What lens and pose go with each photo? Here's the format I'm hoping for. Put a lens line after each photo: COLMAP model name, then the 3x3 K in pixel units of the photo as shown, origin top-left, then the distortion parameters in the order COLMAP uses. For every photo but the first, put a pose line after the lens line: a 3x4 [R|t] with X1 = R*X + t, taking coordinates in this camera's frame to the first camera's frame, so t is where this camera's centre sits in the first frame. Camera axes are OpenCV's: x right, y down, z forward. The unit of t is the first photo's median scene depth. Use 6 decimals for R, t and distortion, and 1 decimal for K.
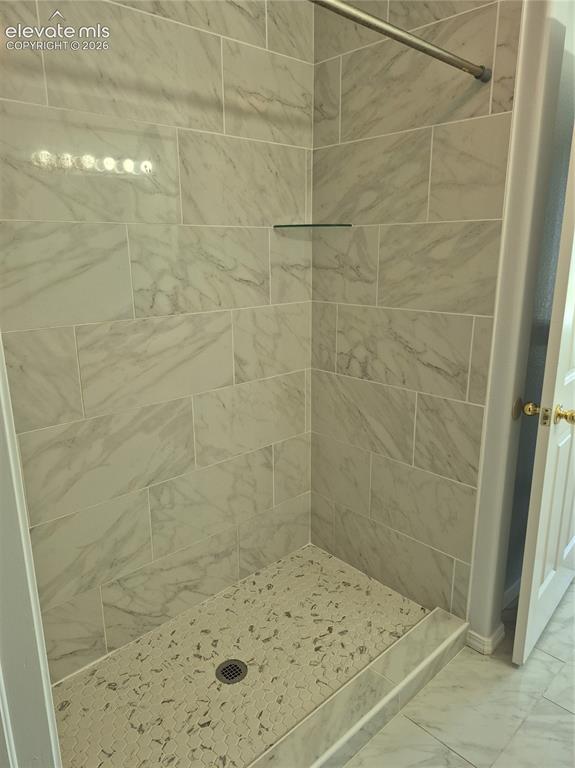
lens RADIAL K [[536.1, 0, 286.7], [0, 536.1, 383.5], [0, 0, 1]] dist [0.042962, -0.029289]
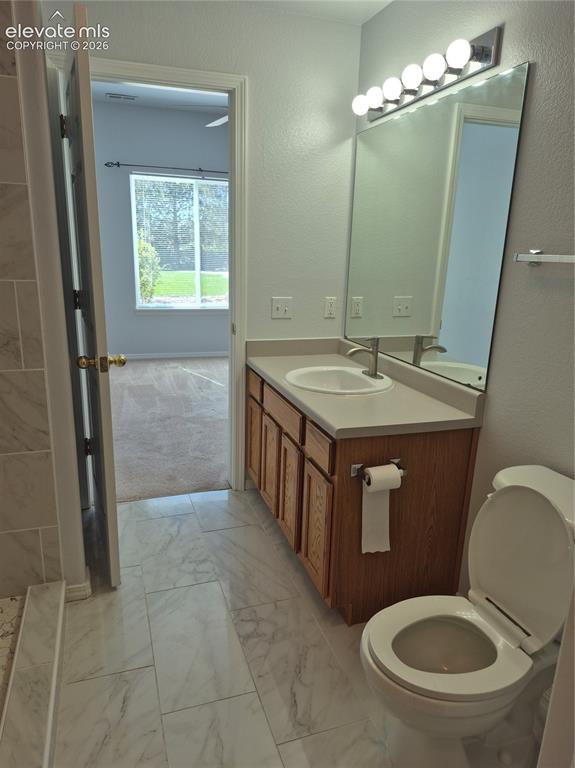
lens RADIAL K [[536.1, 0, 287.2], [0, 536.1, 388.3], [0, 0, 1]] dist [0.042962, -0.029289]
pose [[0.424059, -0.213389, 0.880136, -0.341330], [0.191783, 0.970963, 0.143007, 0.018868], [-0.885095, 0.108152, 0.452670, 0.122559]]
